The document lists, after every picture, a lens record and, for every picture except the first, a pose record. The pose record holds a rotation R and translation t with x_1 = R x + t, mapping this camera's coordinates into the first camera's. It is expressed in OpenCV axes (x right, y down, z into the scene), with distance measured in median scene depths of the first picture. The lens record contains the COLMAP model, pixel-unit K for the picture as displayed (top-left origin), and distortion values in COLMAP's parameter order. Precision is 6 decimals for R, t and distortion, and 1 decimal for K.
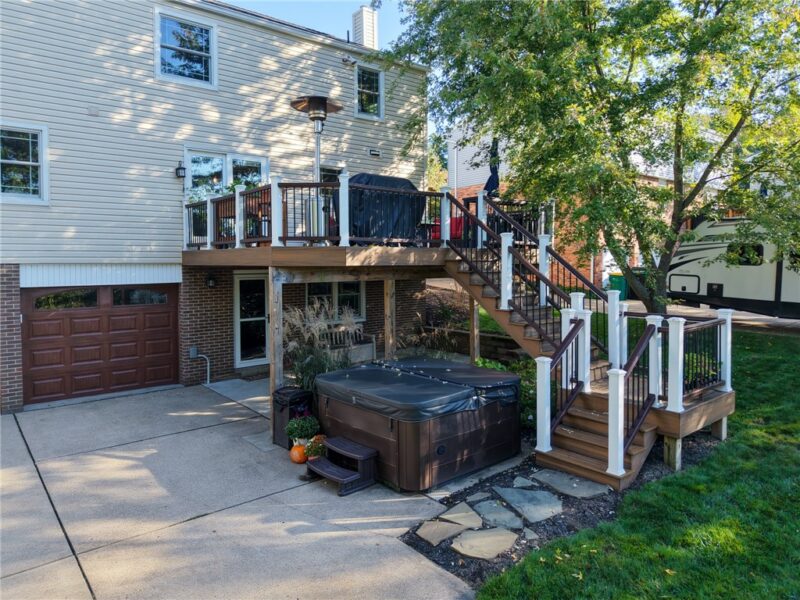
lens RADIAL K [[551.8, 0, 393.4], [0, 551.8, 277.1], [0, 0, 1]] dist [0.011286, -0.004354]
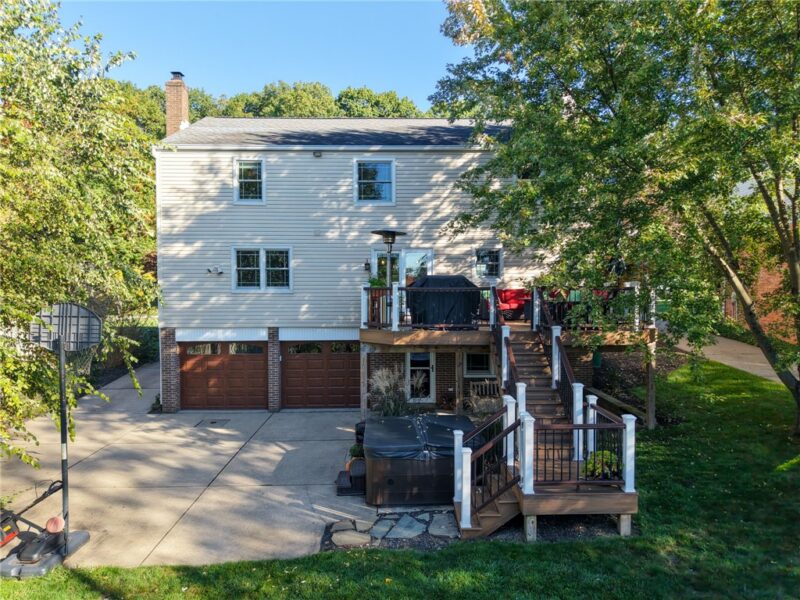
lens RADIAL K [[551.8, 0, 408.5], [0, 551.8, 300.1], [0, 0, 1]] dist [0.011286, -0.004354]
pose [[0.772861, 0.018727, -0.634298, 0.888755], [-0.024586, 0.999698, -0.000442, -0.142604], [0.634098, 0.015936, 0.773088, -0.091572]]
